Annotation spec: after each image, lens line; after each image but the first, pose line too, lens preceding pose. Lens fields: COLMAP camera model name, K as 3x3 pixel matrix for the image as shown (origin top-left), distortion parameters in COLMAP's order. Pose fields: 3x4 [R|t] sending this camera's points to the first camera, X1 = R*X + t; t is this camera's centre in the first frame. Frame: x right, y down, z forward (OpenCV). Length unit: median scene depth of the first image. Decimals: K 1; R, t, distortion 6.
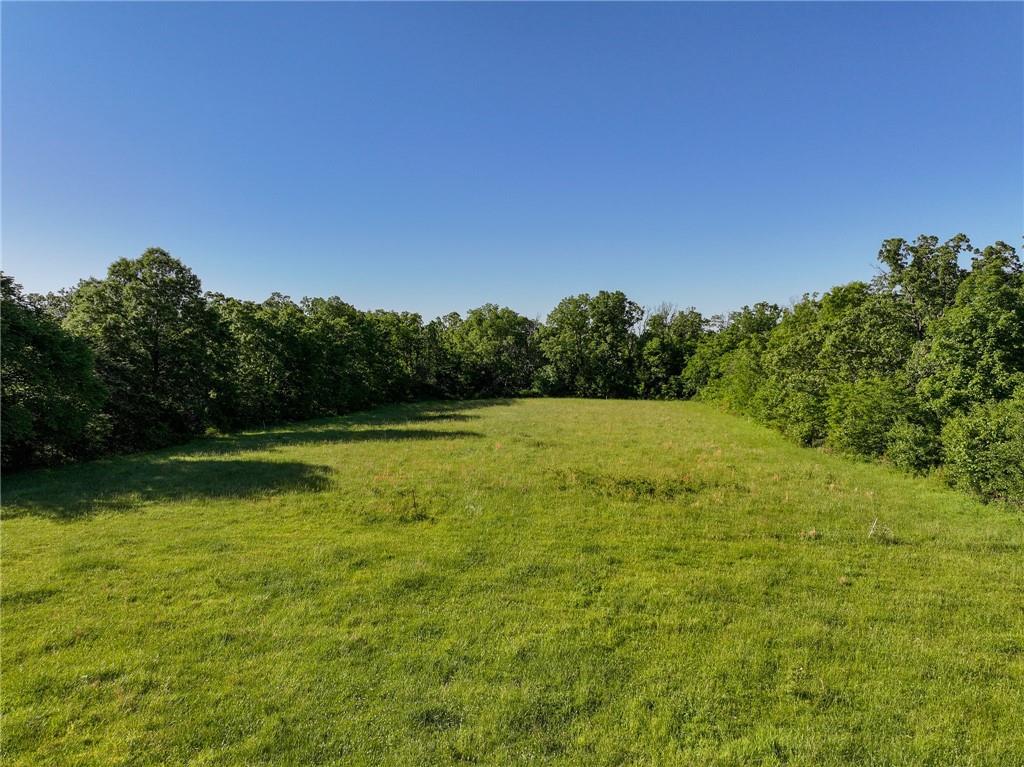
lens RADIAL K [[718.2, 0, 513.2], [0, 718.2, 382.5], [0, 0, 1]] dist [0.005898, 0.008795]
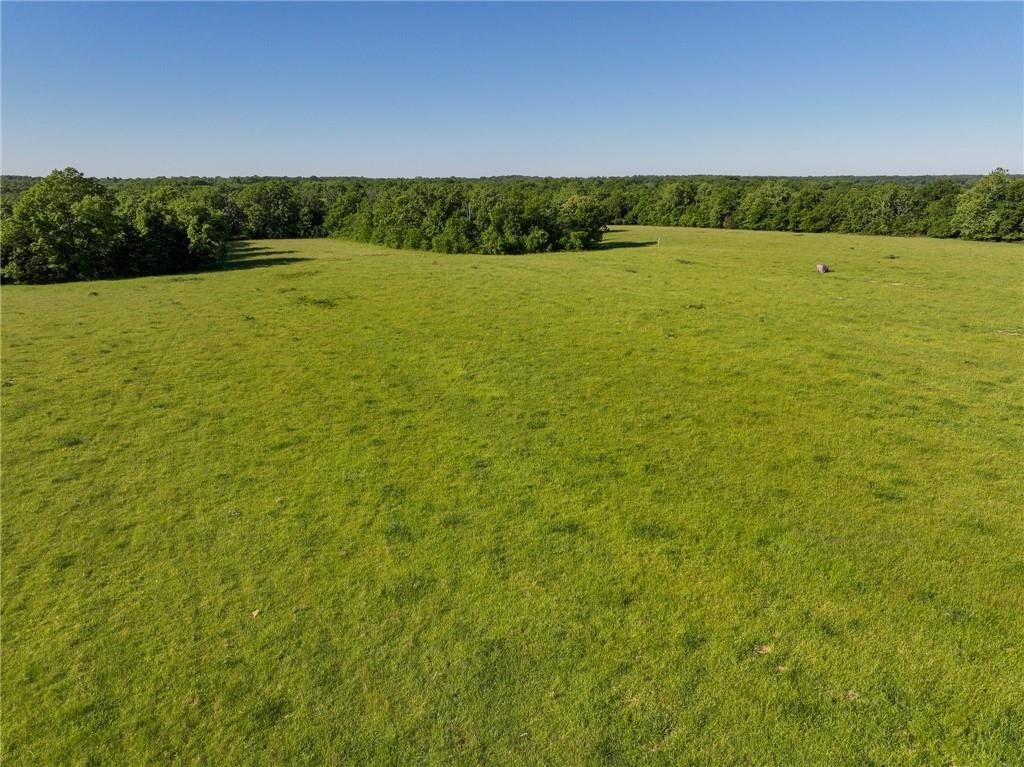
lens RADIAL K [[718.2, 0, 511.3], [0, 718.2, 382.9], [0, 0, 1]] dist [0.005898, 0.008795]
pose [[0.796477, -0.161857, 0.582603, -0.619607], [0.028809, 0.972572, 0.230813, -0.032557], [-0.603982, -0.167053, 0.779294, -1.033403]]
